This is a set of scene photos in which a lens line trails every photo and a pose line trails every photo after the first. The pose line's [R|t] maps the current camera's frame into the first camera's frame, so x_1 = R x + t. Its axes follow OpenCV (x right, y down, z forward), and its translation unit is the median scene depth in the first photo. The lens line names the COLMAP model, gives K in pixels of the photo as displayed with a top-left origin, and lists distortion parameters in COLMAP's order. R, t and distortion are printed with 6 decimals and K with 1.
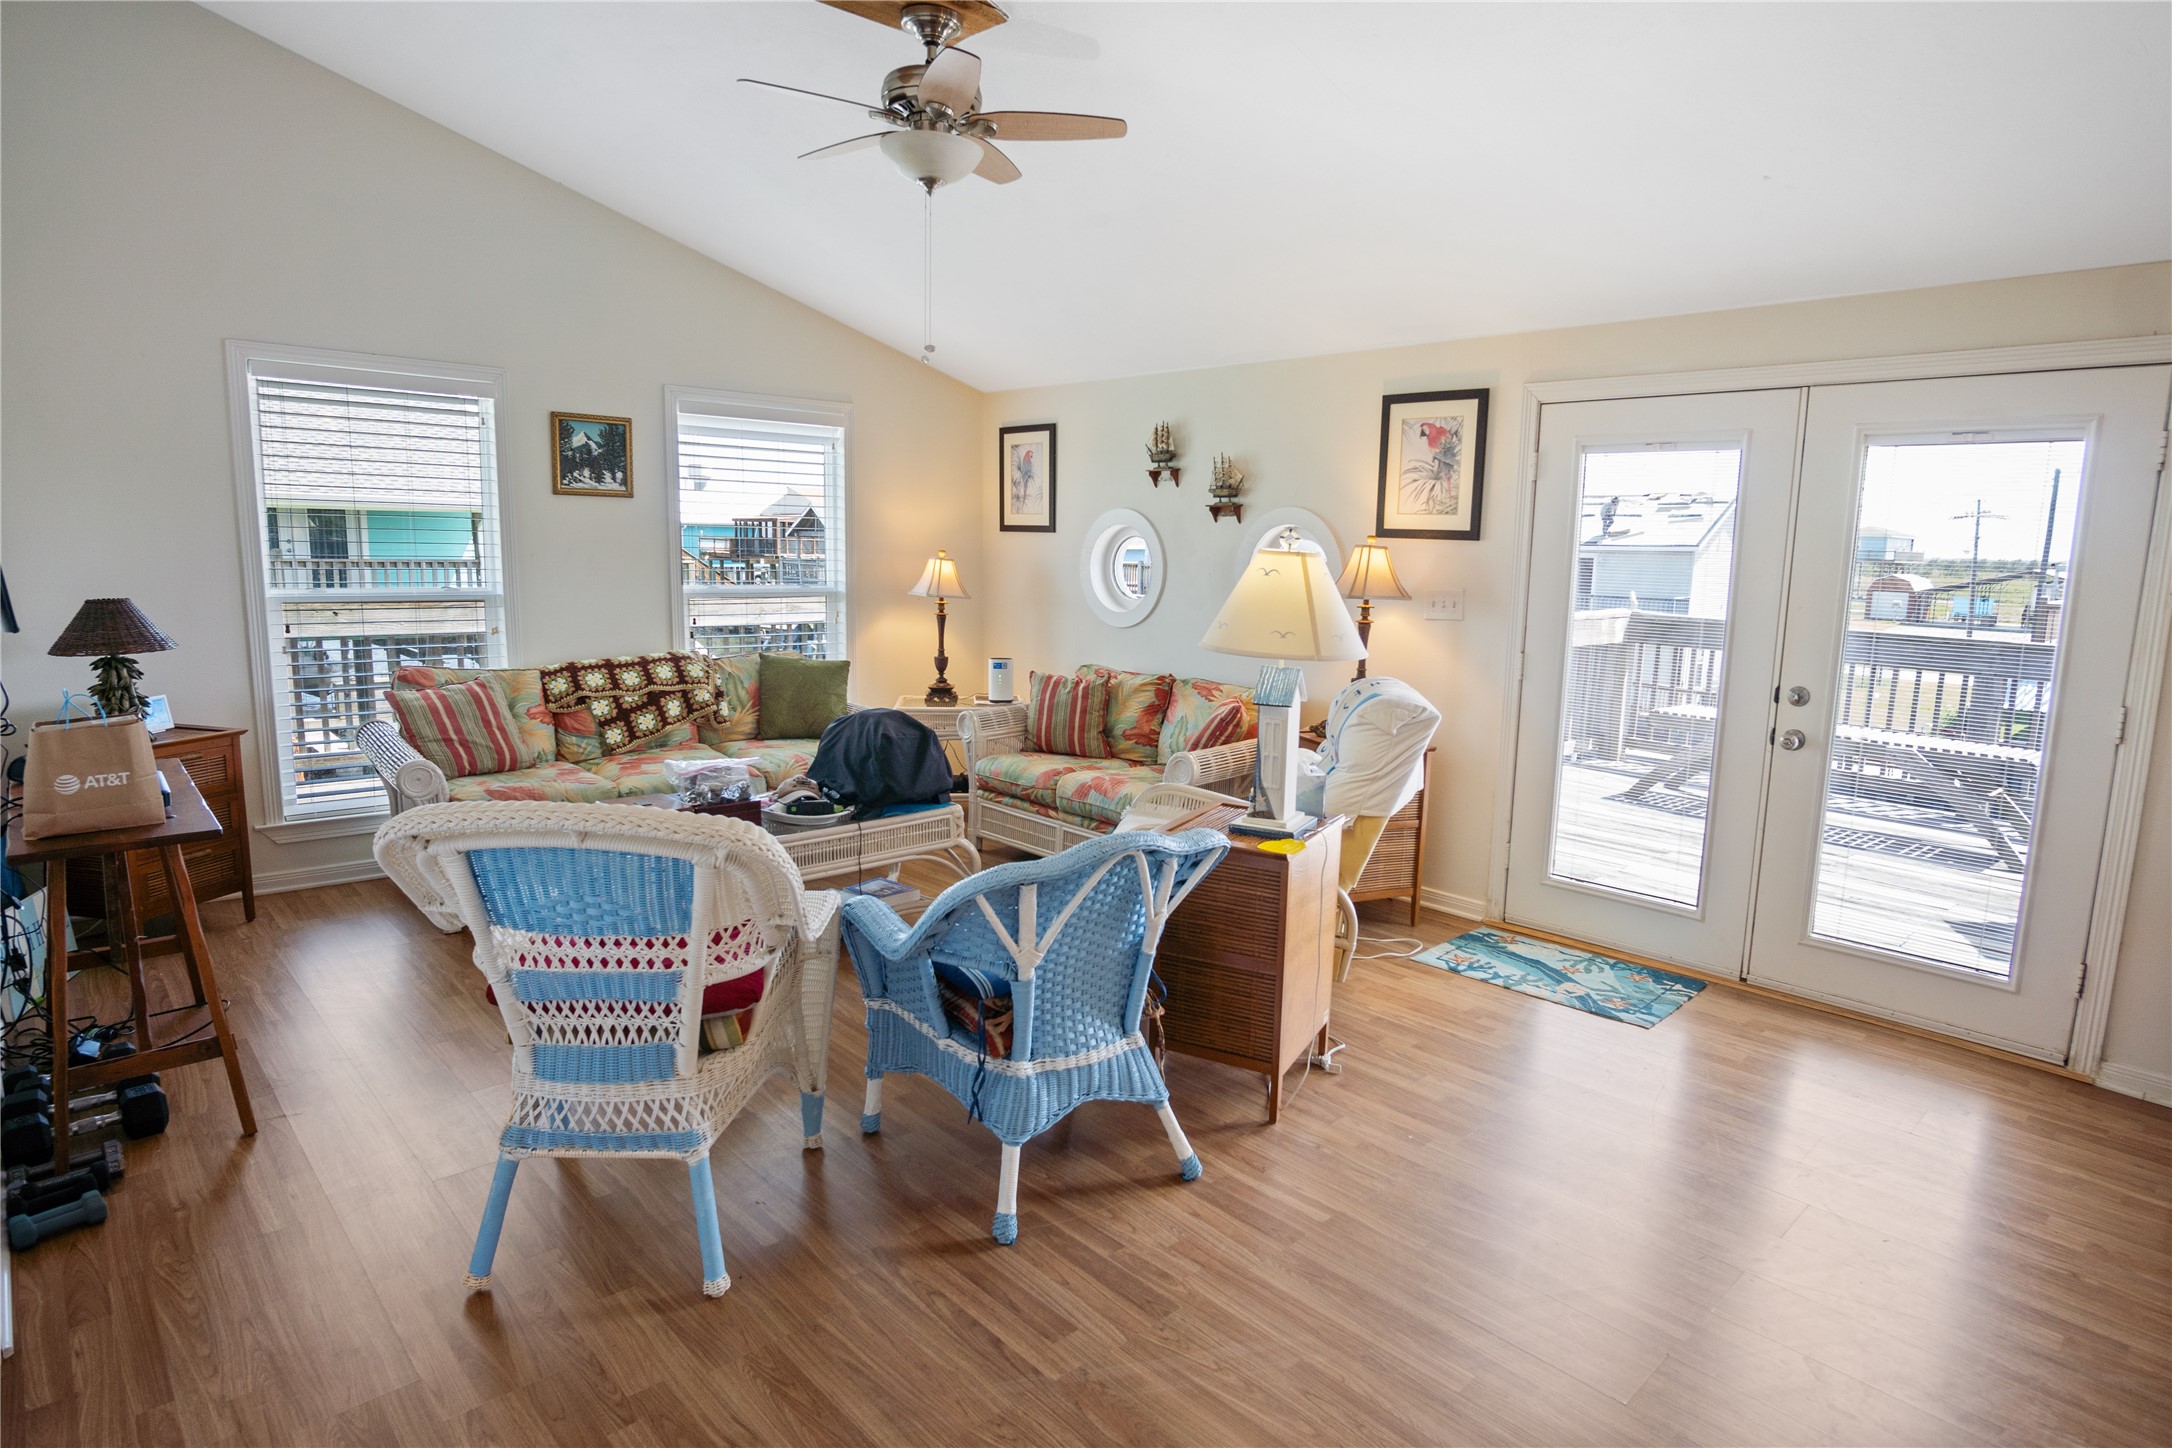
lens RADIAL K [[1175.7, 0, 1081.3], [0, 1175.7, 718.3], [0, 0, 1]] dist [-0.018264, 0.002466]
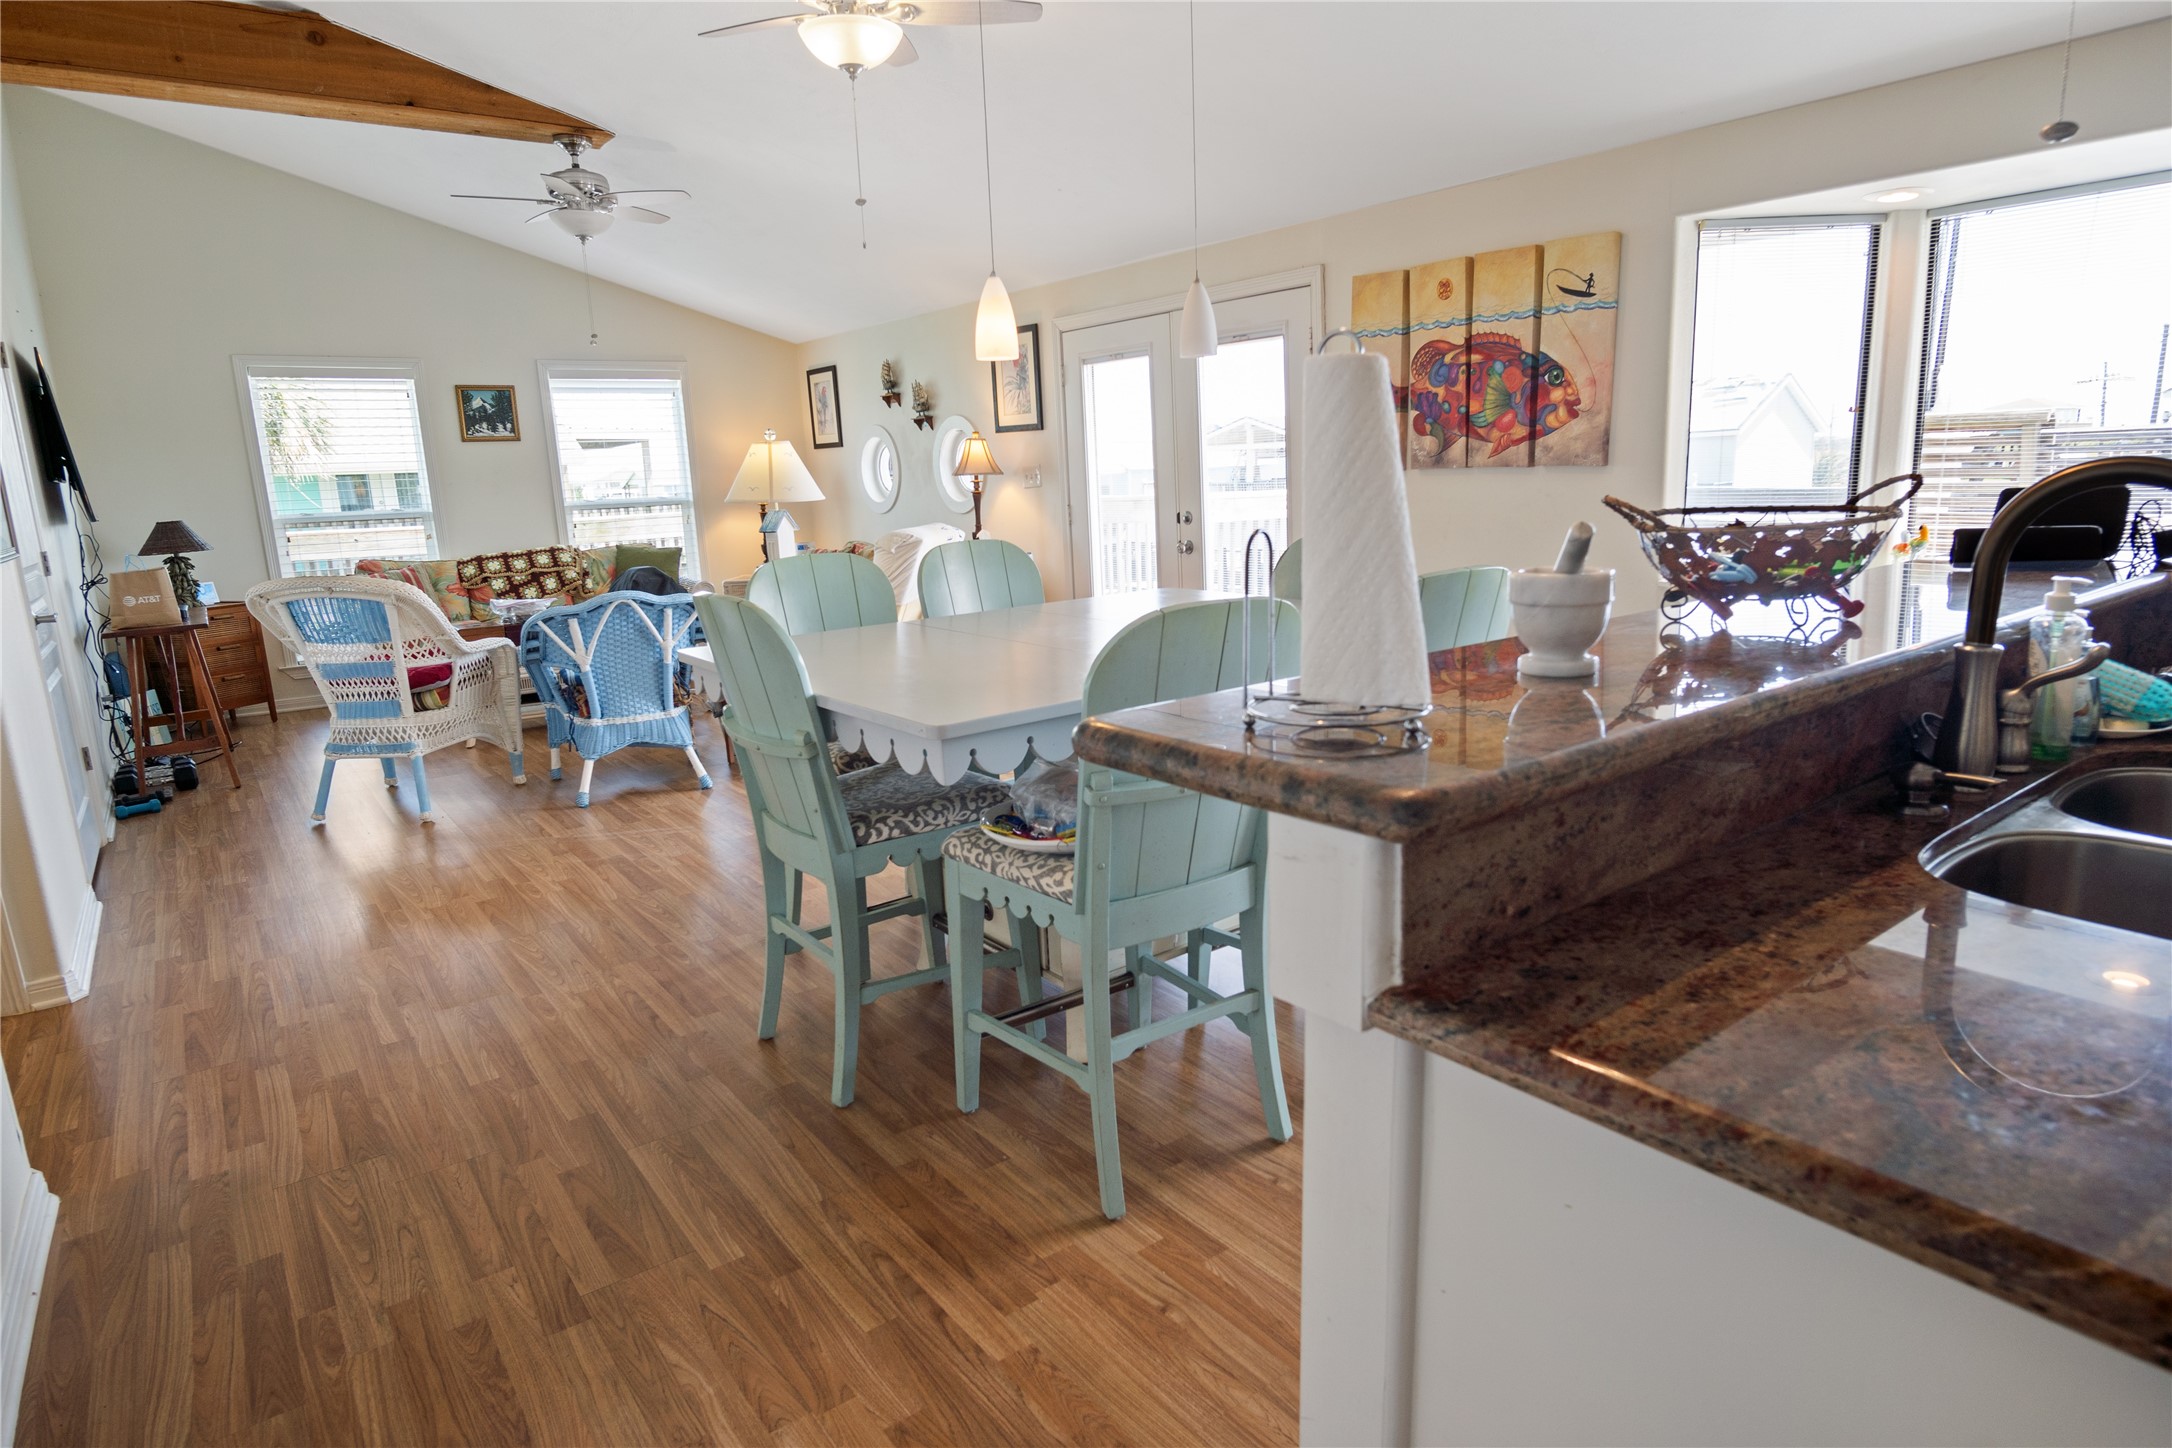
lens RADIAL K [[1175.7, 0, 1077.3], [0, 1175.7, 704.7], [0, 0, 1]] dist [-0.018264, 0.002466]
pose [[0.994141, -0.042937, -0.099196, 0.462989], [0.047719, 0.997785, 0.046351, 0.110327], [0.096986, -0.050813, 0.993988, -0.412618]]
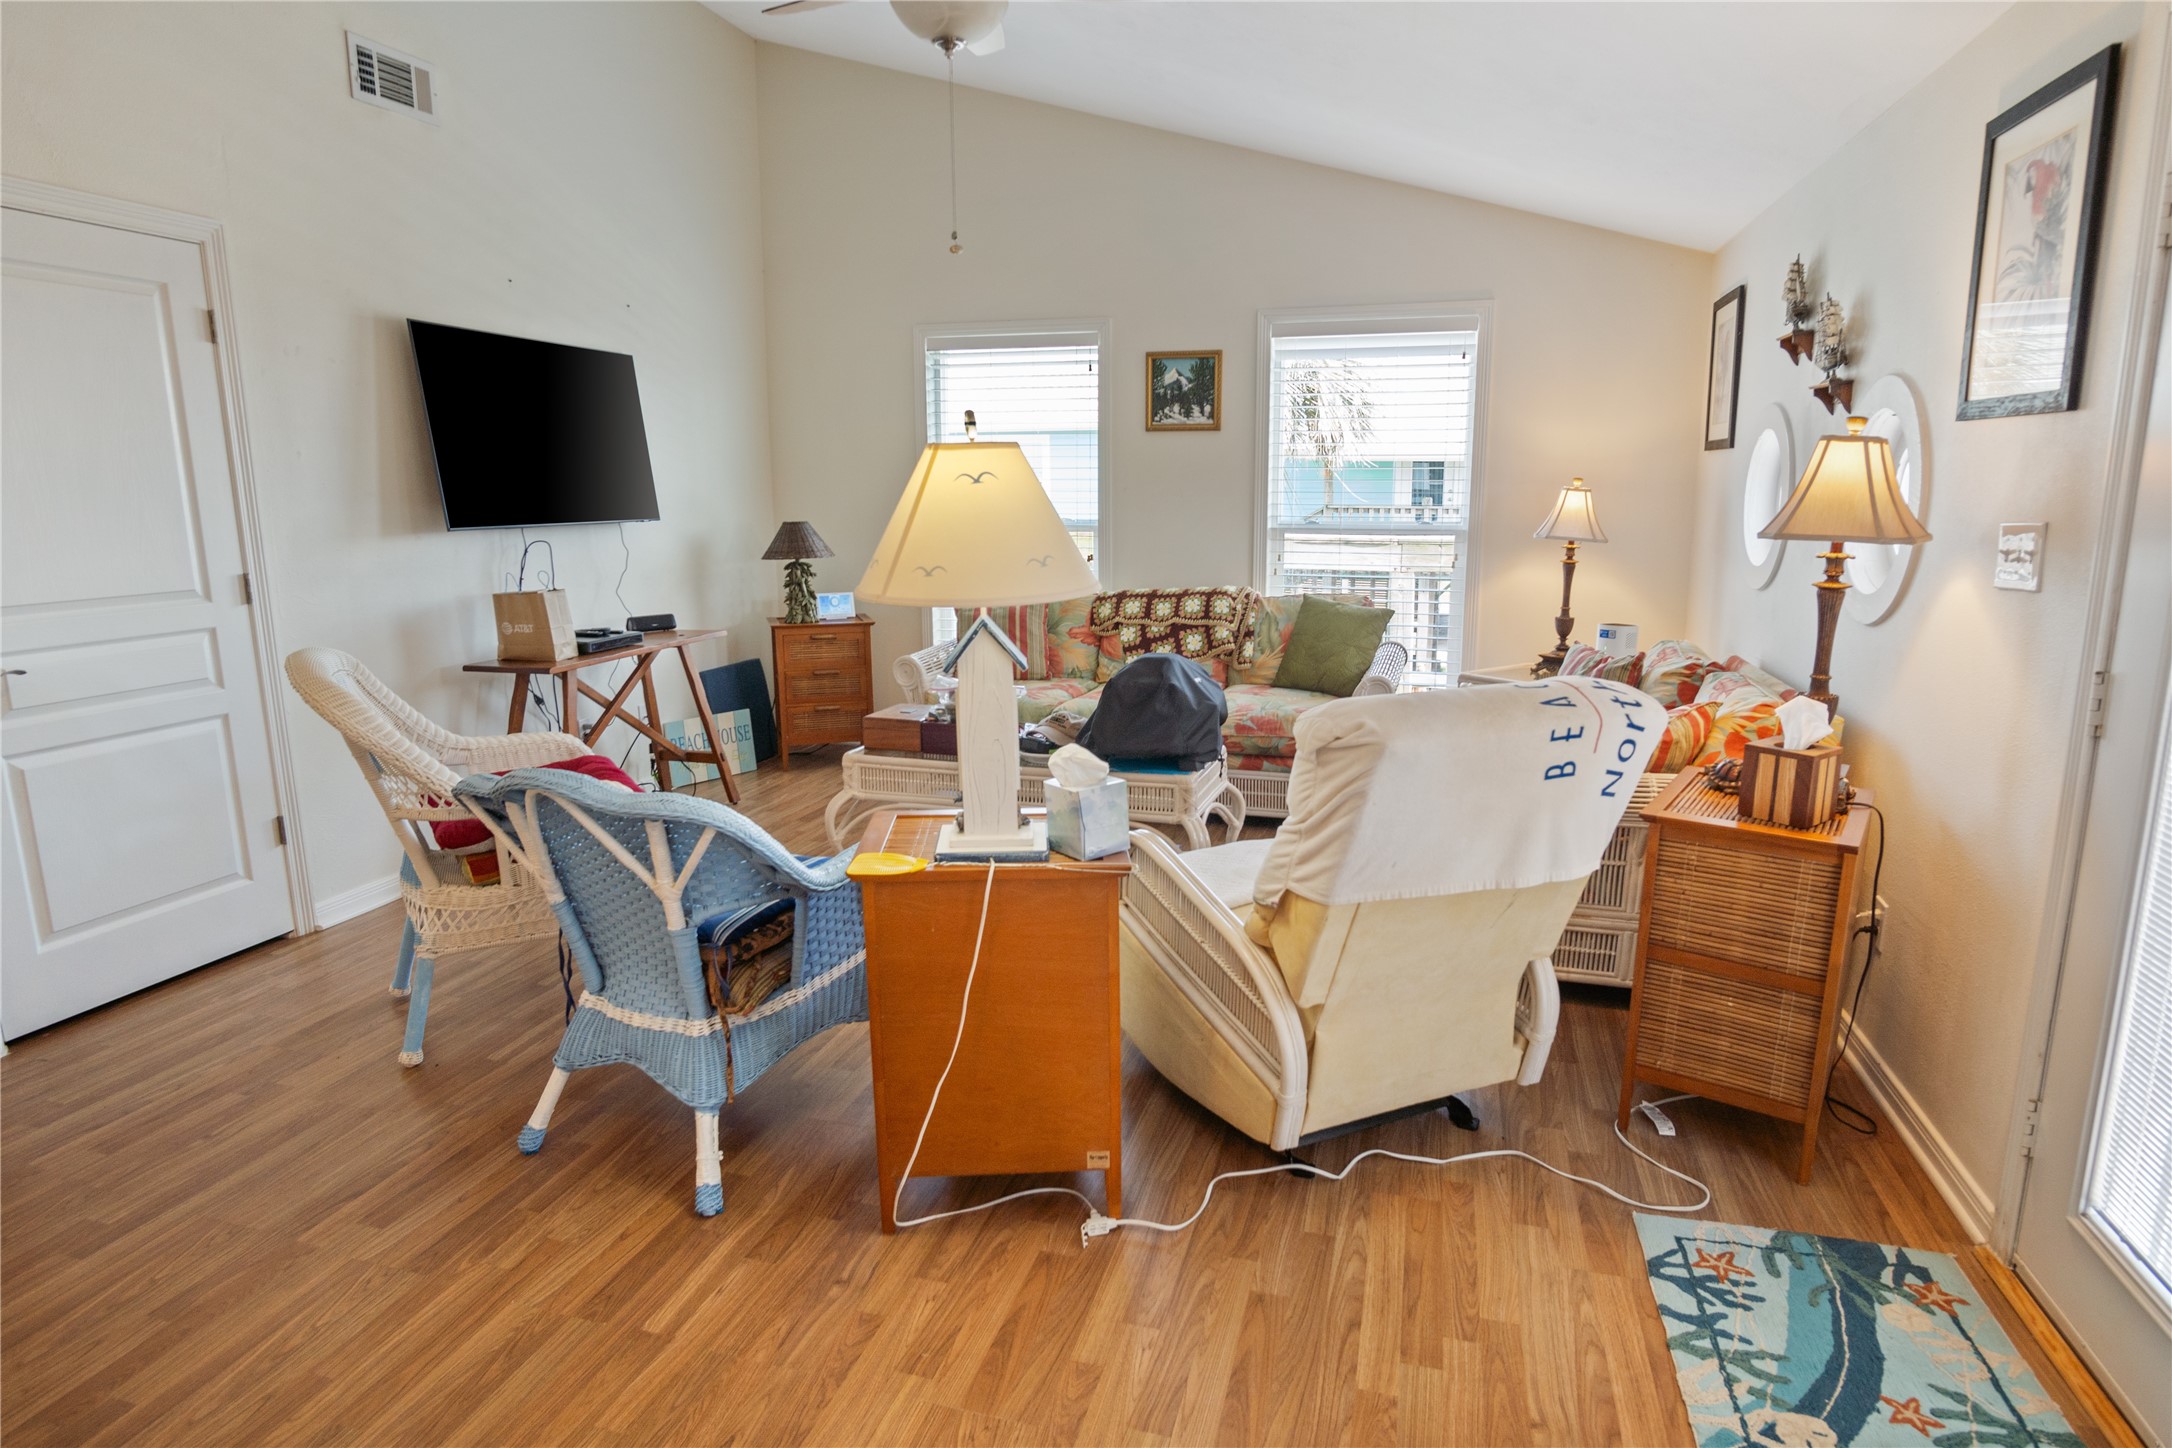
lens RADIAL K [[1175.7, 0, 1107.3], [0, 1175.7, 727.8], [0, 0, 1]] dist [-0.018264, 0.002466]
pose [[0.525657, 0.150728, -0.837237, 0.479363], [-0.112487, 0.987852, 0.107219, -0.037398], [0.843227, 0.037818, 0.536226, 0.424864]]
